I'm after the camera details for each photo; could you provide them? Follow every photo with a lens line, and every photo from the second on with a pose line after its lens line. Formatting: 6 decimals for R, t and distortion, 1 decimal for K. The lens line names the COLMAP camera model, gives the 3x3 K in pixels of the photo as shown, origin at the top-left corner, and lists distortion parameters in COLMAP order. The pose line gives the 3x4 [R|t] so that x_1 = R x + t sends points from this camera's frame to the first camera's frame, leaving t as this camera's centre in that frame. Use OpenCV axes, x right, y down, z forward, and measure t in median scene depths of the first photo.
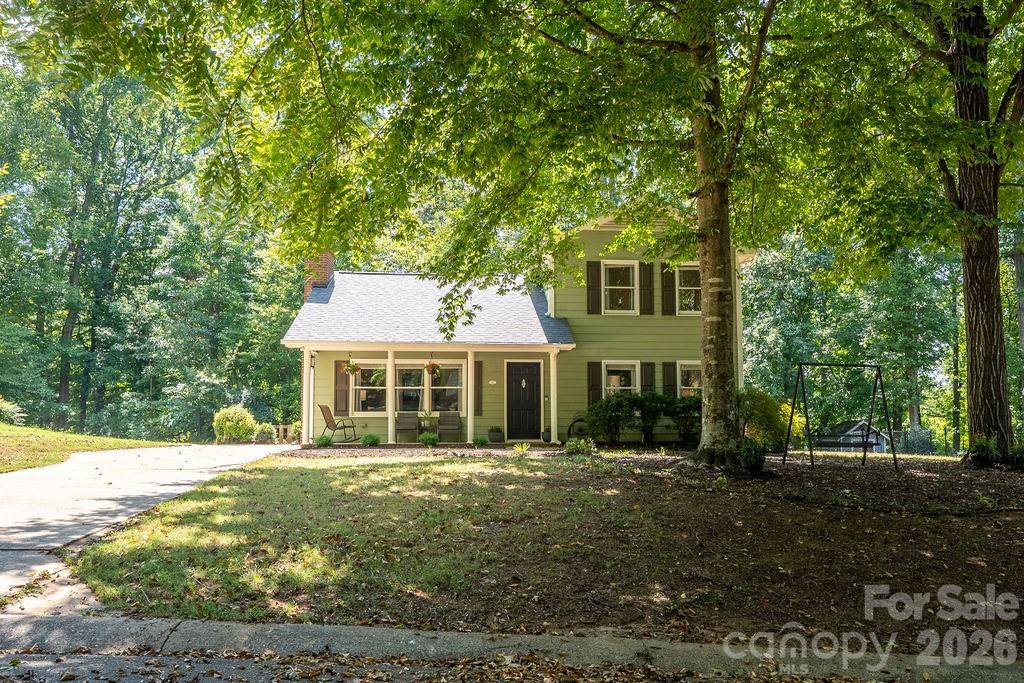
lens RADIAL K [[815.2, 0, 512.0], [0, 815.2, 341.5], [0, 0, 1]] dist [0.002790, 0.000557]
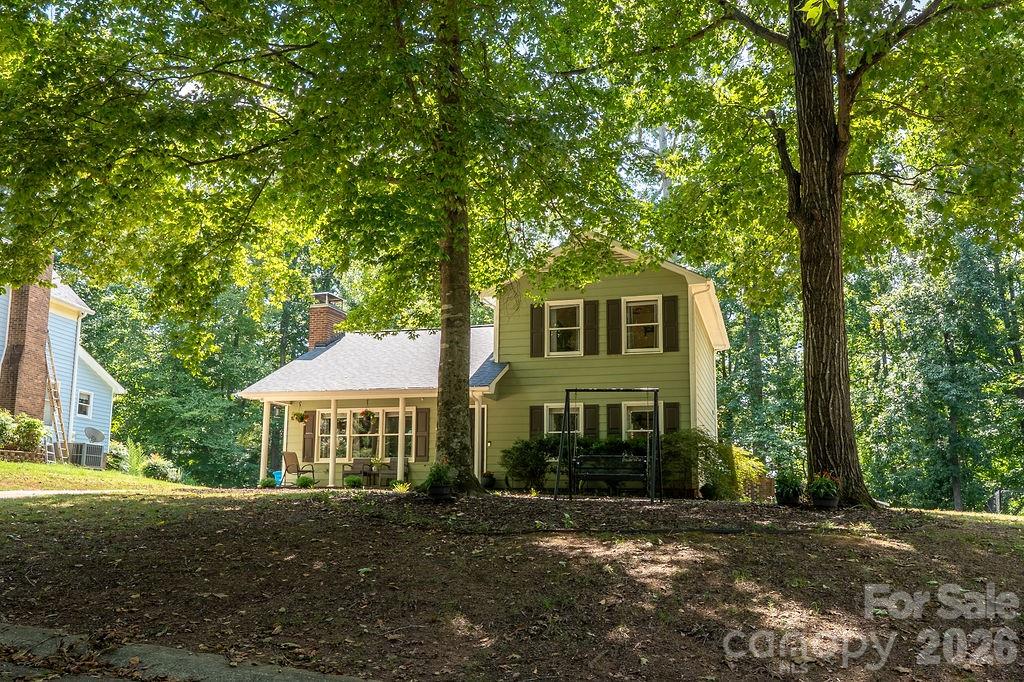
lens RADIAL K [[815.2, 0, 512.0], [0, 815.2, 341.0], [0, 0, 1]] dist [0.002790, 0.000557]
pose [[0.931216, -0.057332, -0.359929, 0.428267], [0.025353, 0.995348, -0.092952, 0.037946], [0.363584, 0.077433, 0.928338, 0.071493]]
